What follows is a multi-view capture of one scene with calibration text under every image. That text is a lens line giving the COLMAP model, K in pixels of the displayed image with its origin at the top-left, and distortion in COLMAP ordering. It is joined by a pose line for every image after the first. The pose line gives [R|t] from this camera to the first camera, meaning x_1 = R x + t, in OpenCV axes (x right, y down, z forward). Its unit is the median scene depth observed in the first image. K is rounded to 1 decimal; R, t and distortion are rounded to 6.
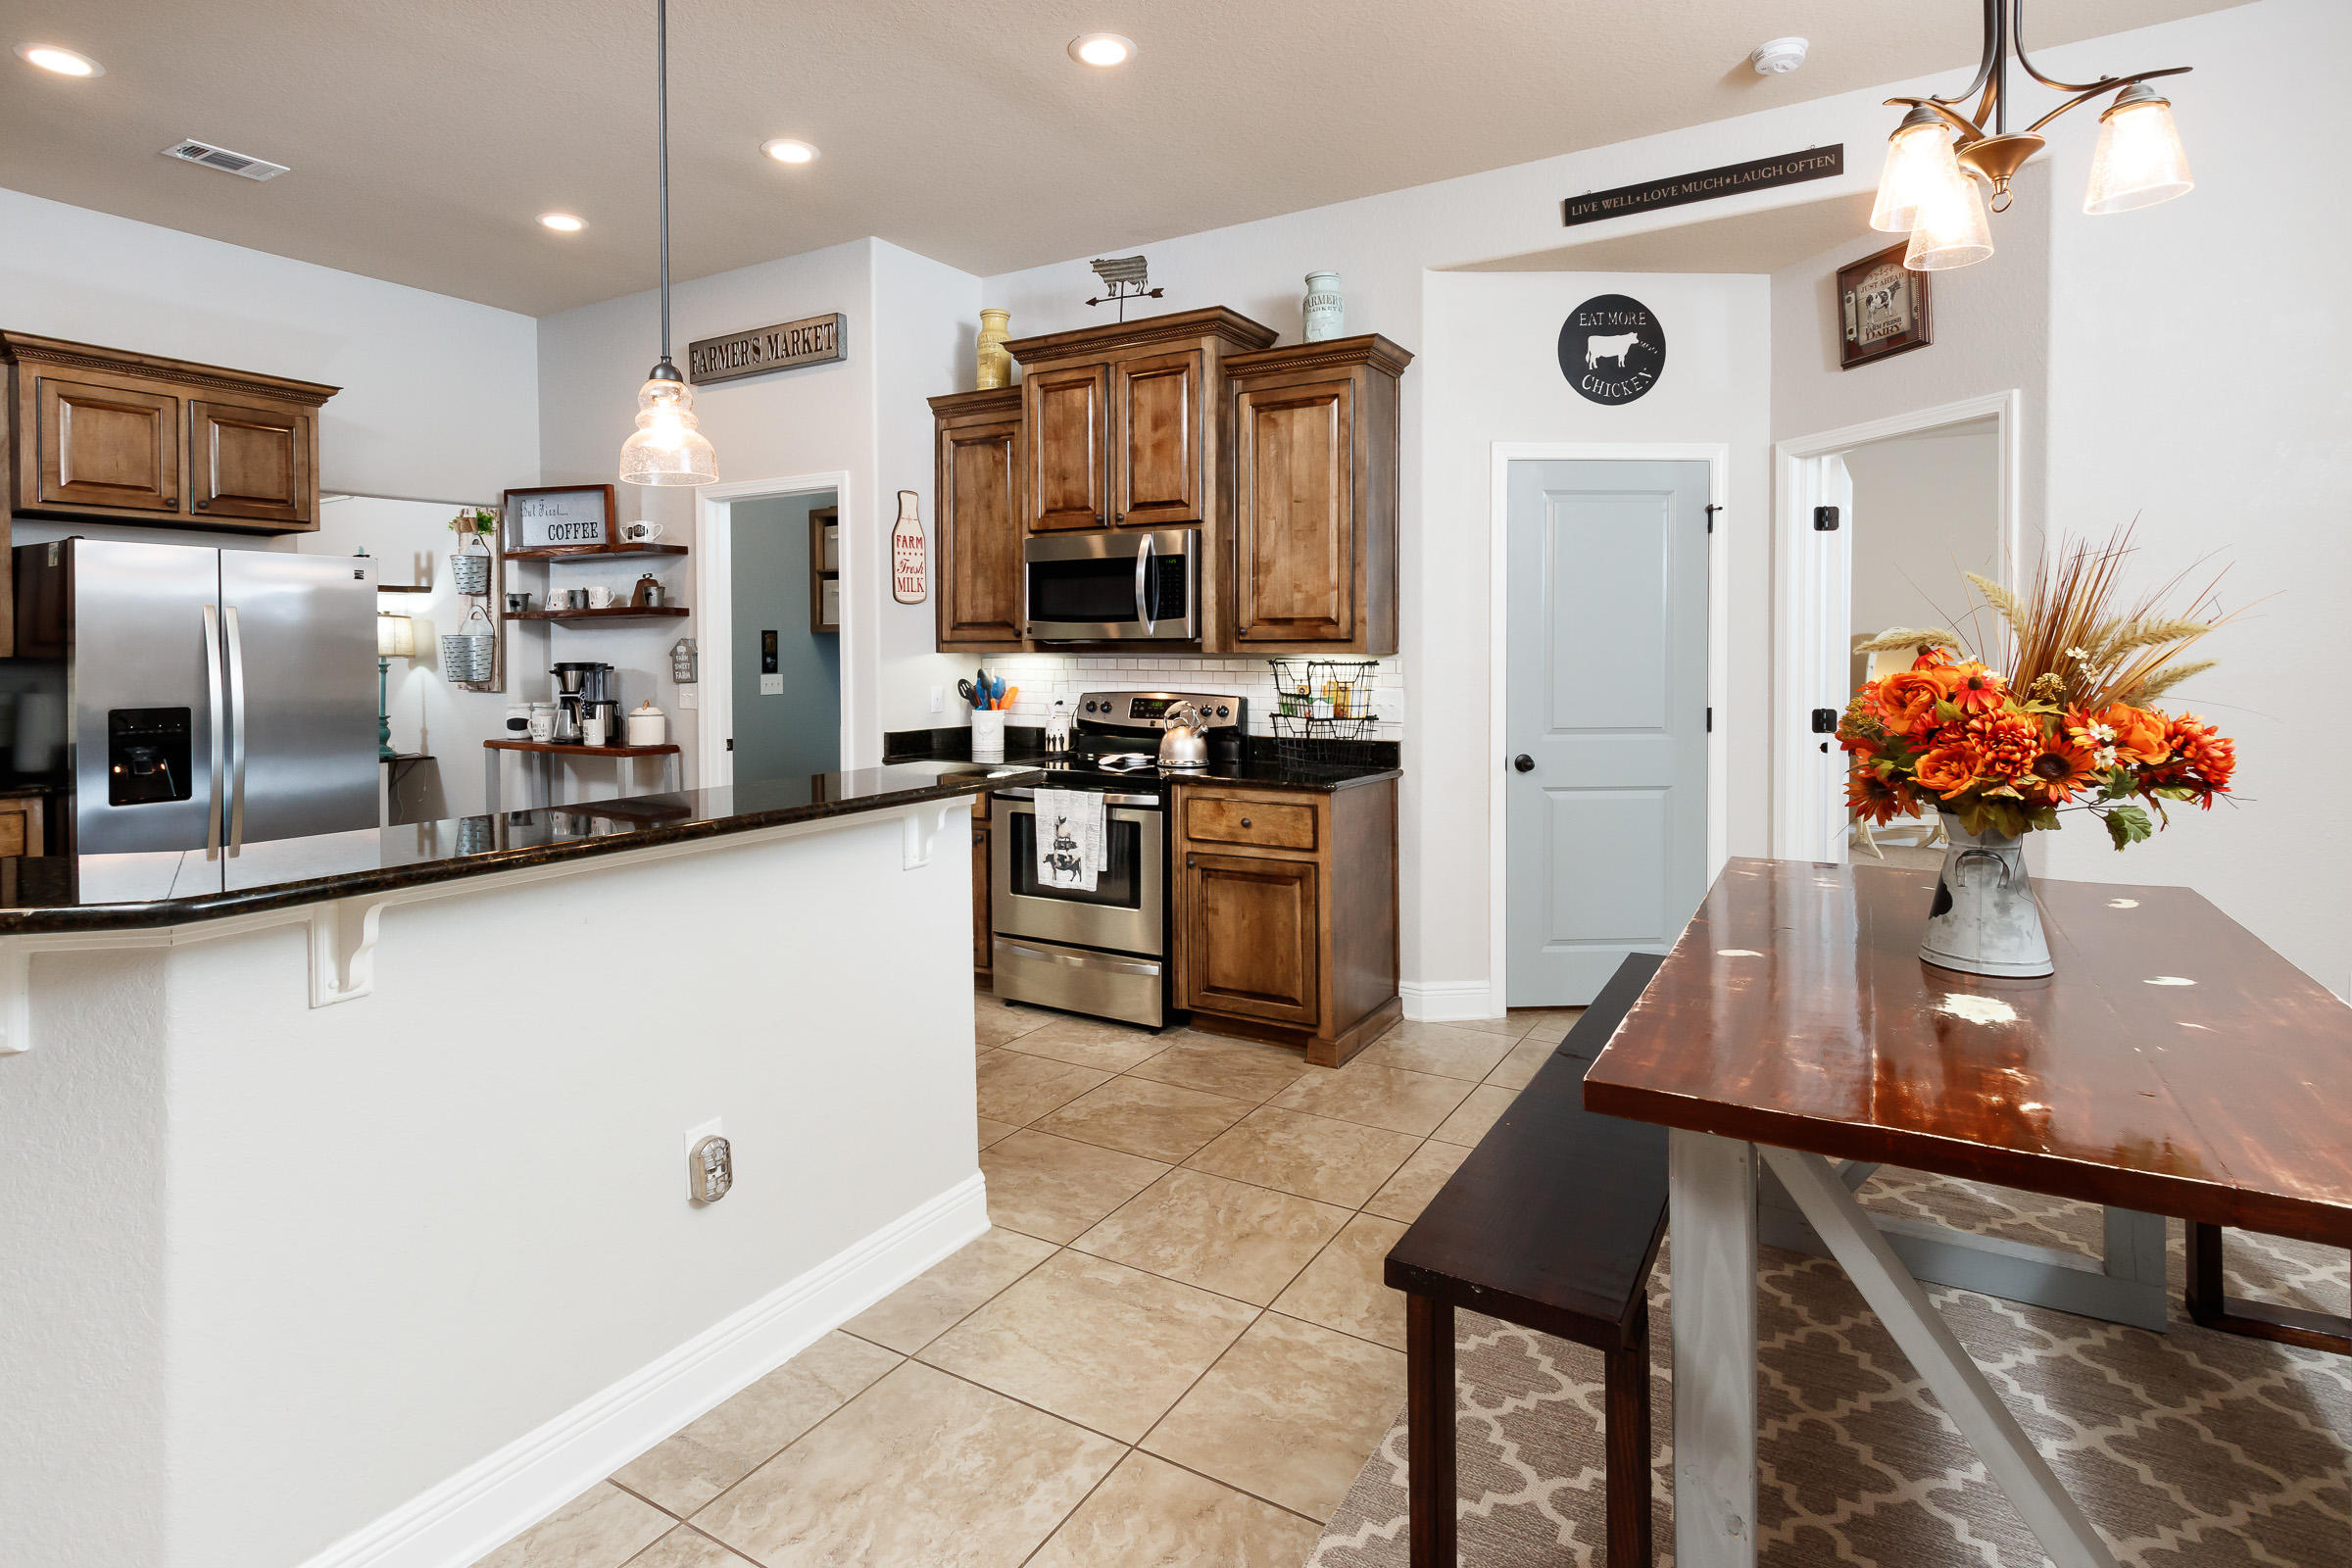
lens RADIAL K [[1206.8, 0, 1156.5], [0, 1206.8, 660.1], [0, 0, 1]] dist [0.005096, -0.003325]
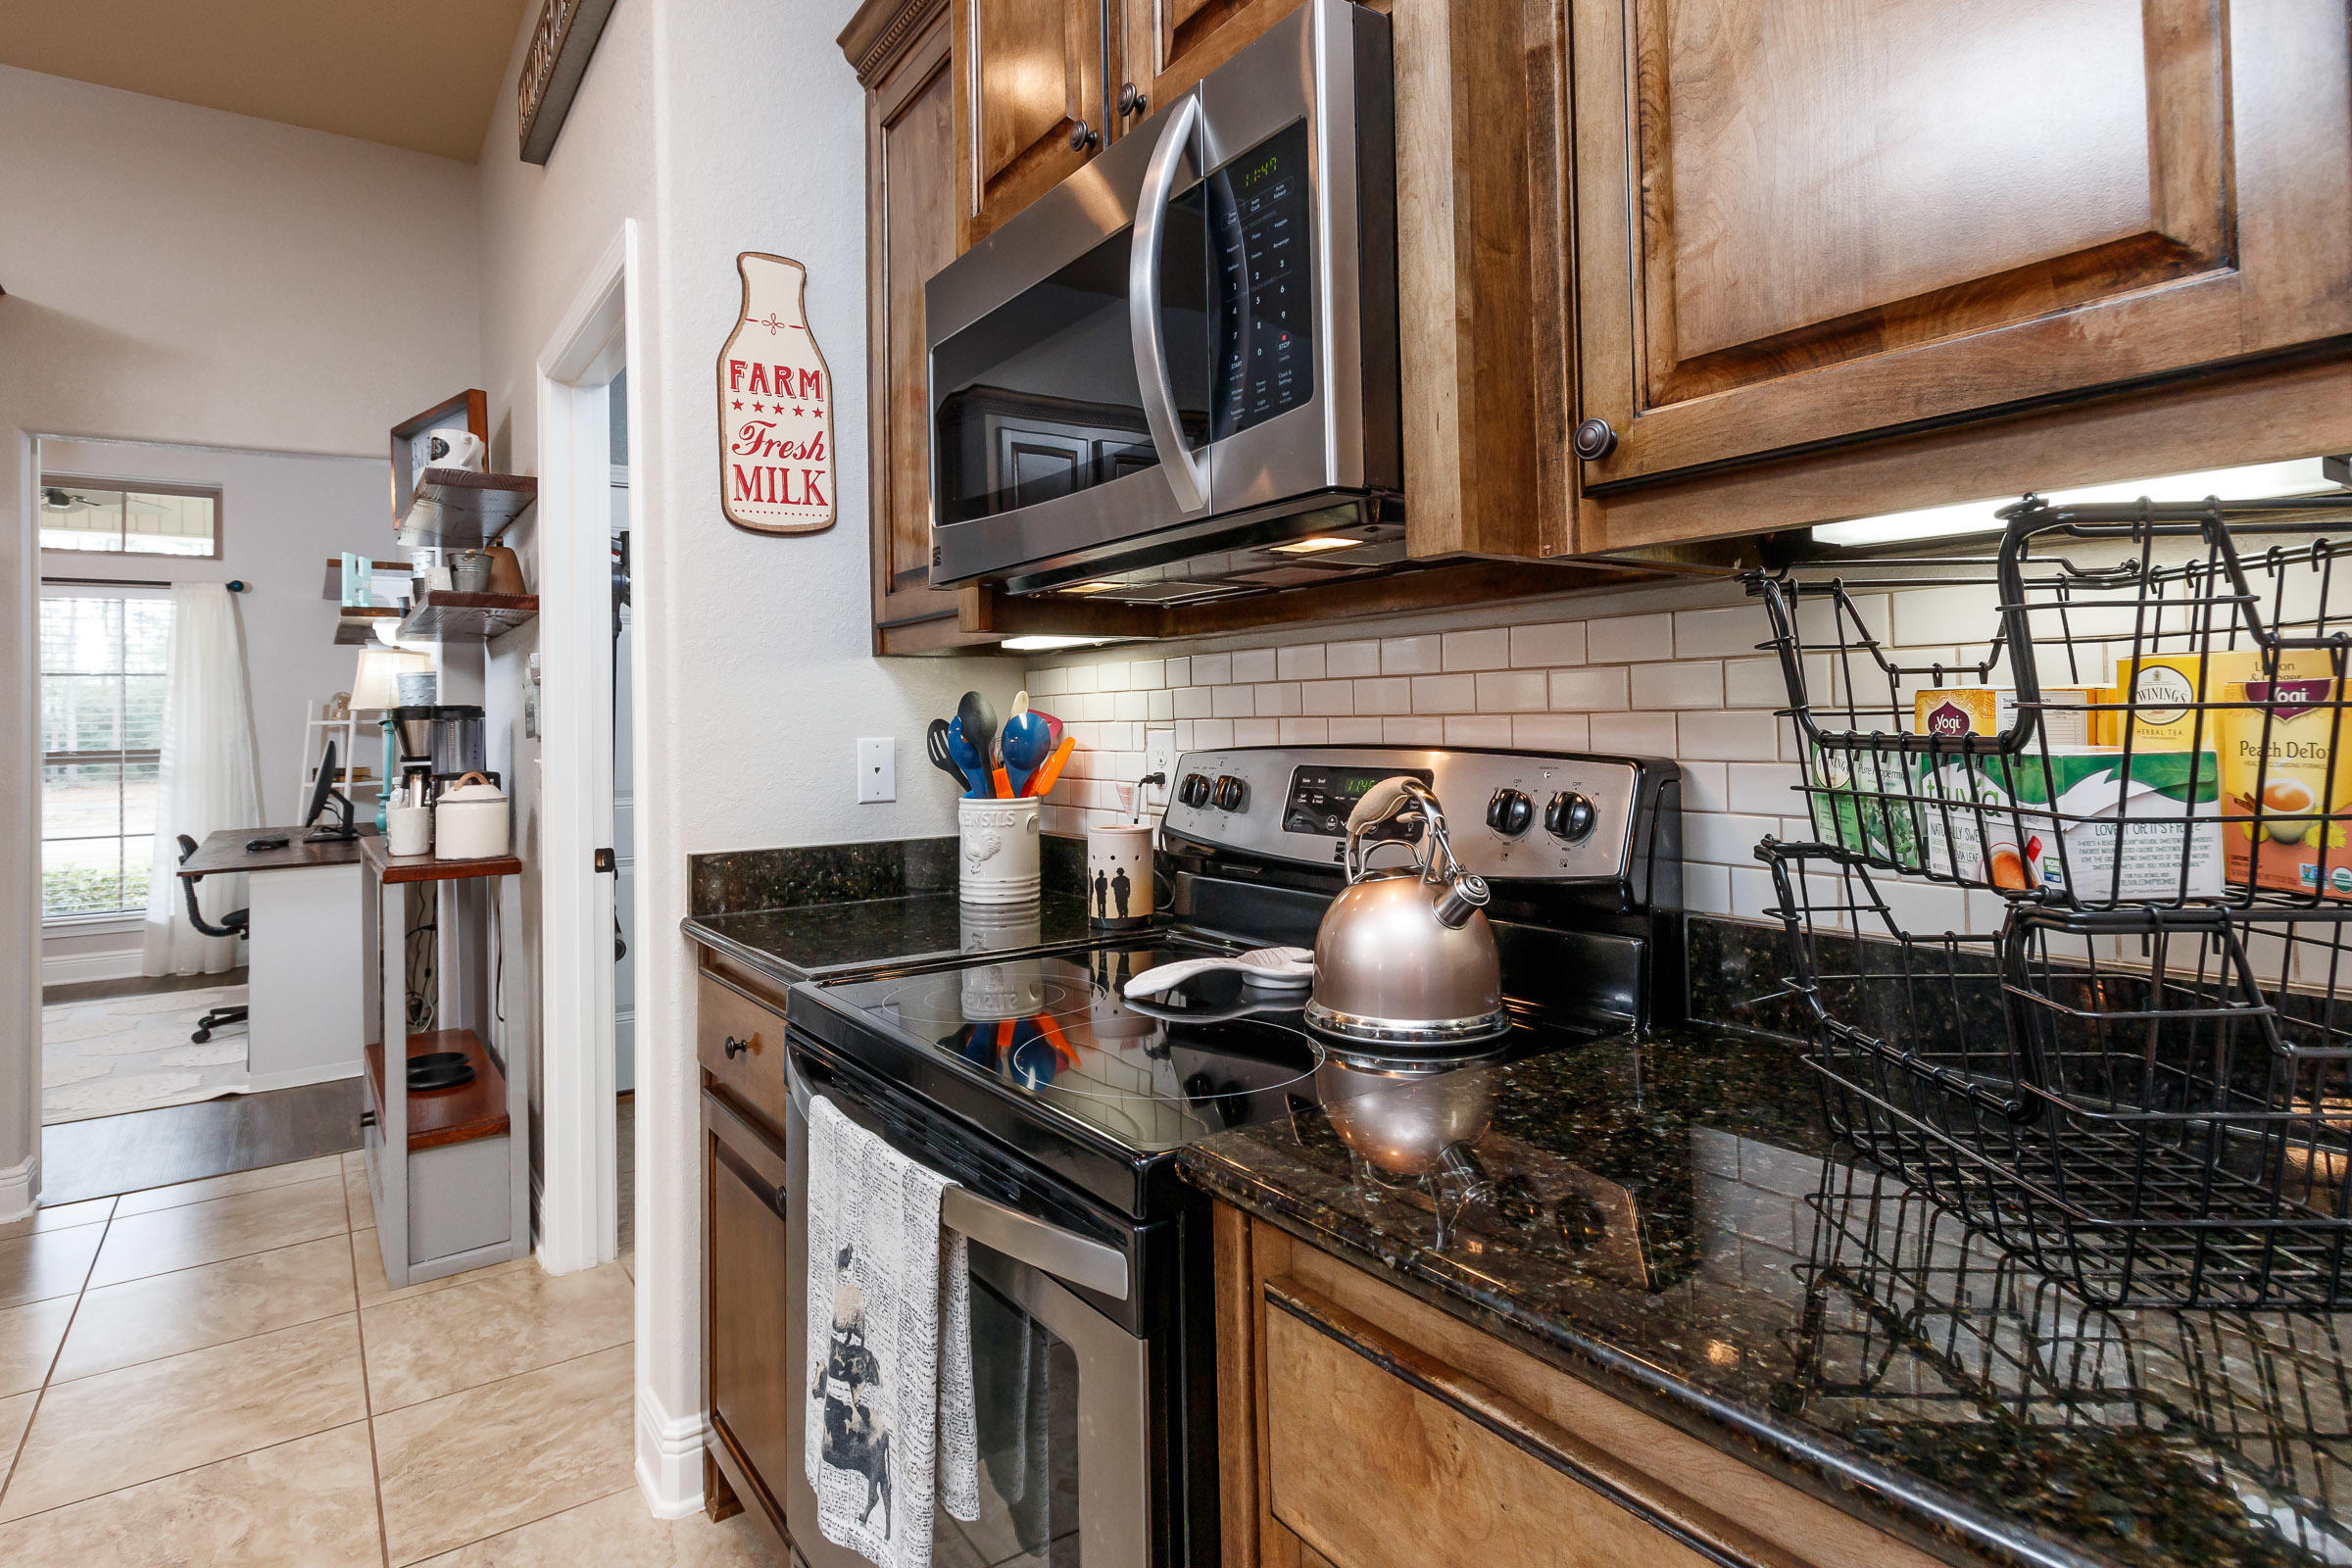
lens RADIAL K [[1206.8, 0, 1160.0], [0, 1206.8, 693.0], [0, 0, 1]] dist [0.005096, -0.003325]
pose [[0.909633, -0.029081, -0.414393, 0.081839], [0.016931, 0.999313, -0.032962, 0.023618], [0.415067, 0.022967, 0.909501, 0.731695]]
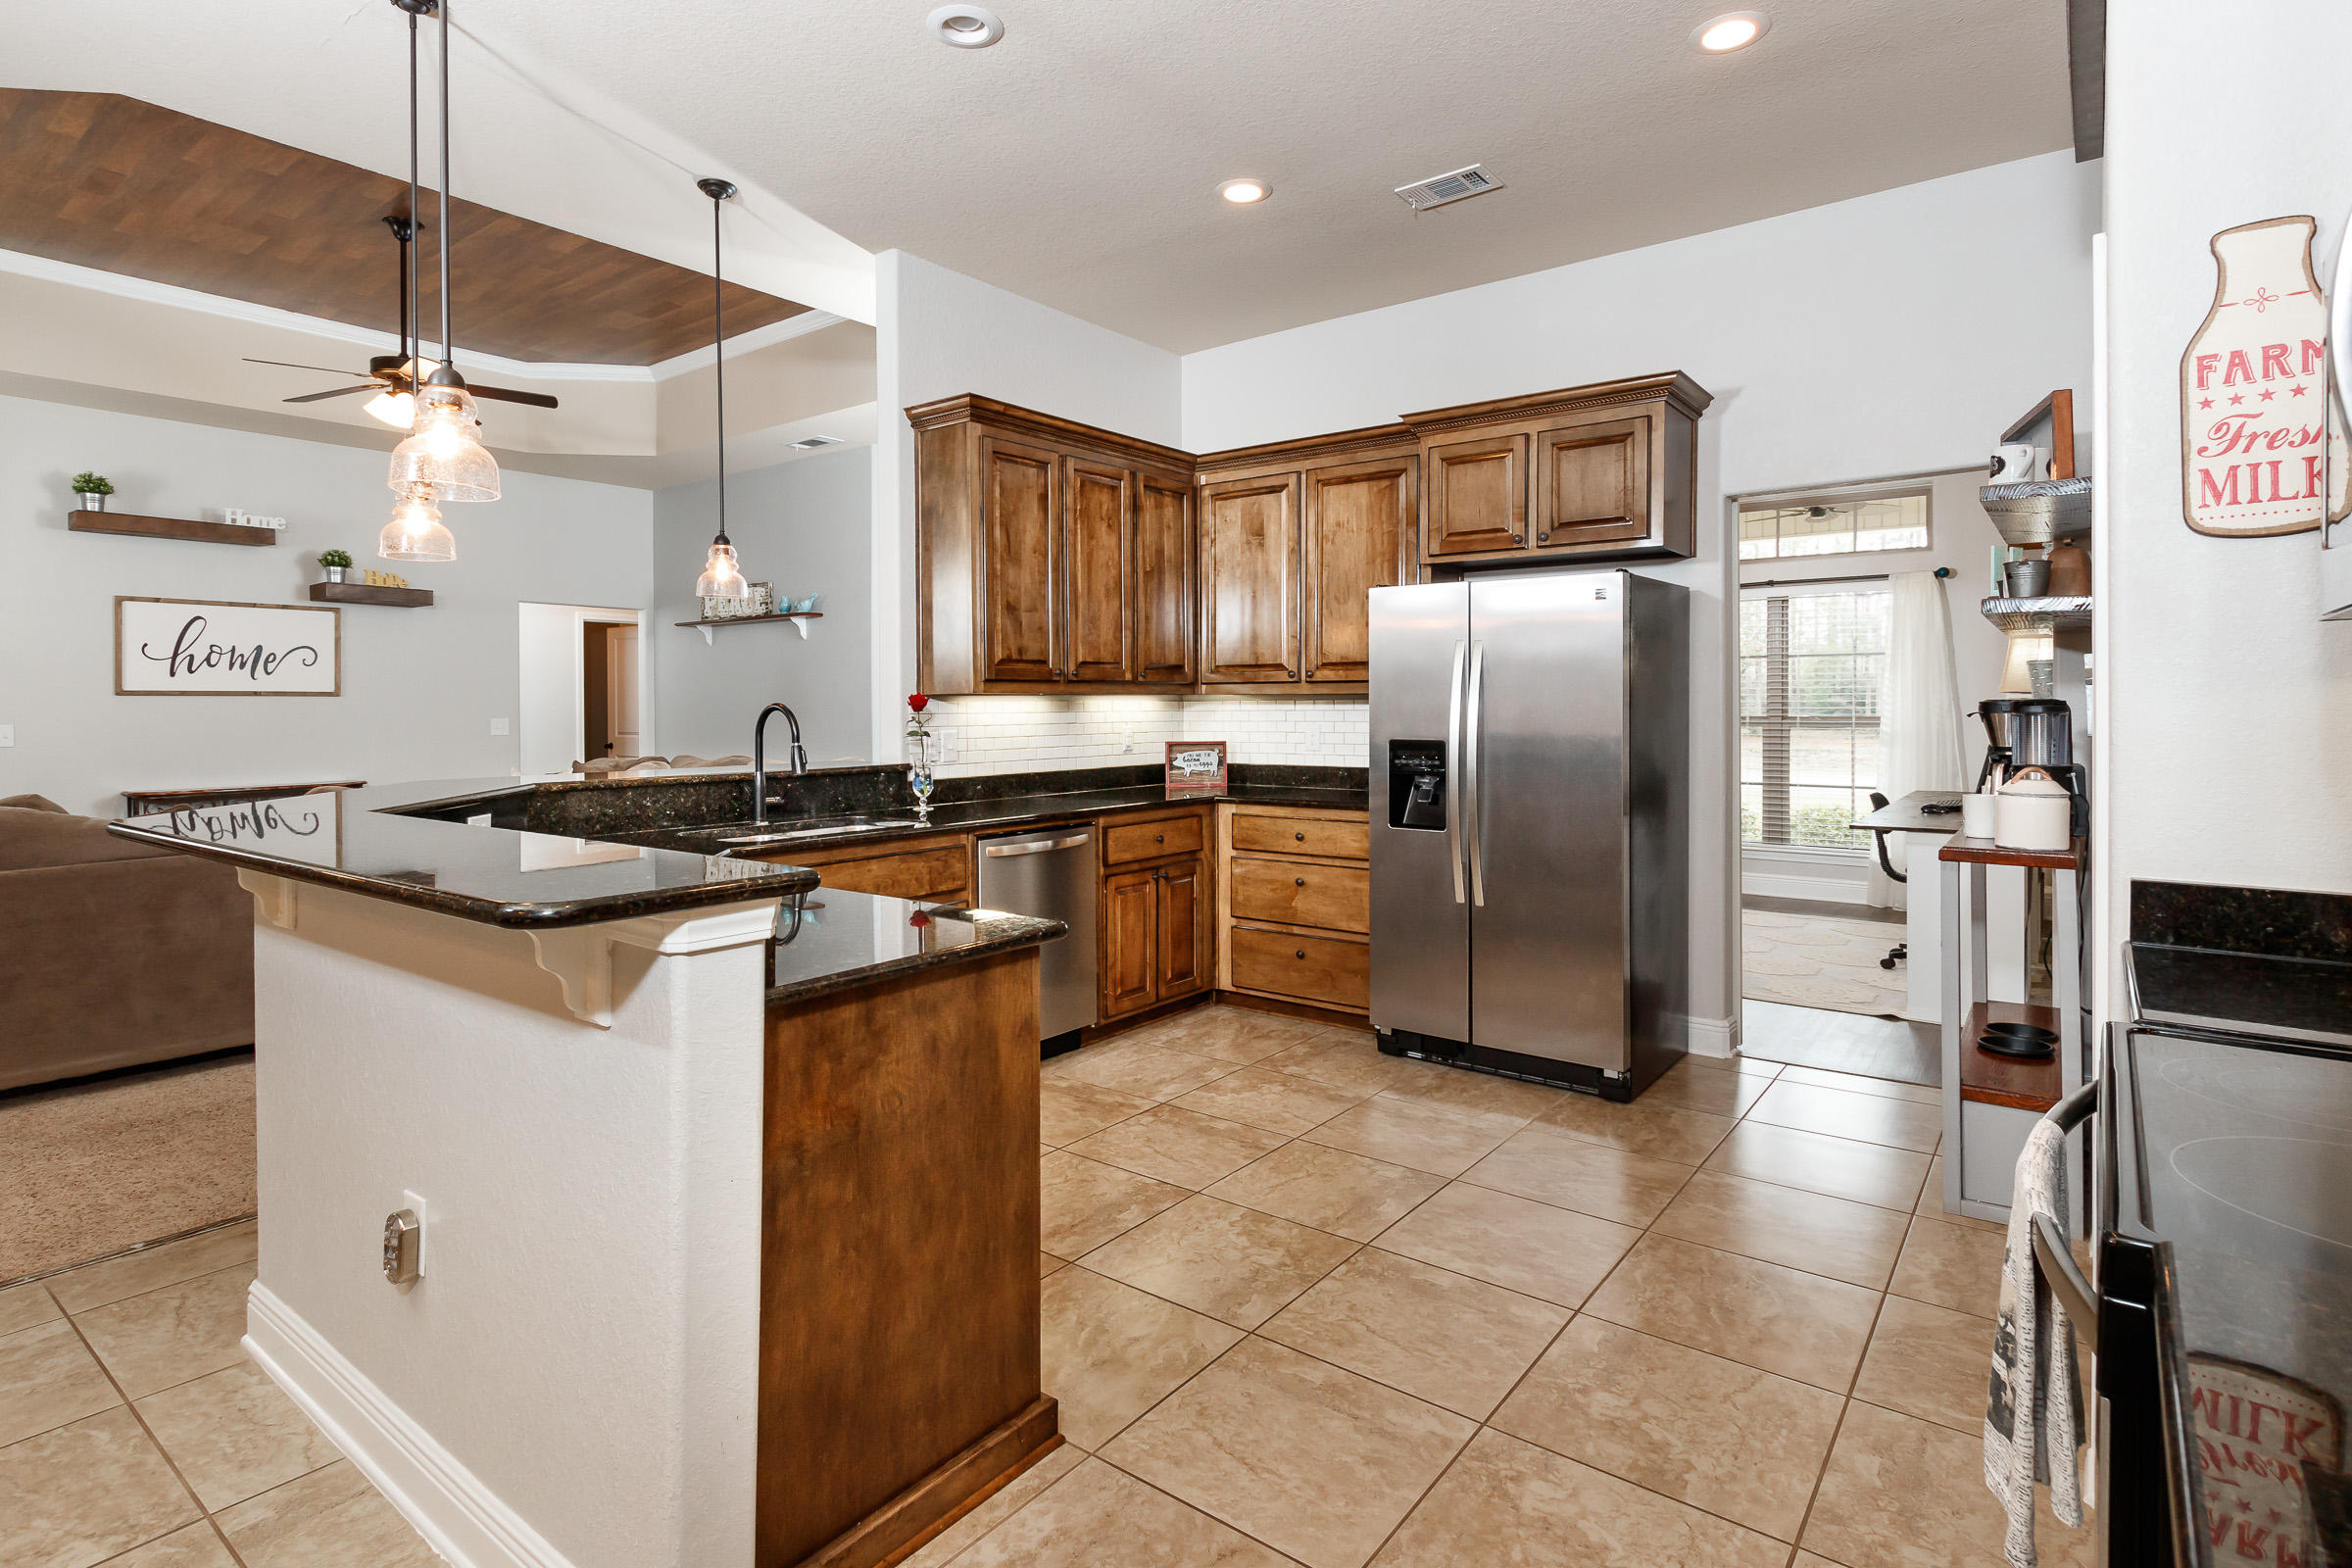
lens RADIAL K [[1206.8, 0, 1170.3], [0, 1206.8, 710.9], [0, 0, 1]] dist [0.005096, -0.003325]
pose [[-0.128002, 0.009744, -0.991726, 0.206158], [-0.005694, 0.999928, 0.010559, 0.003828], [0.991758, 0.006998, -0.127938, 0.770270]]
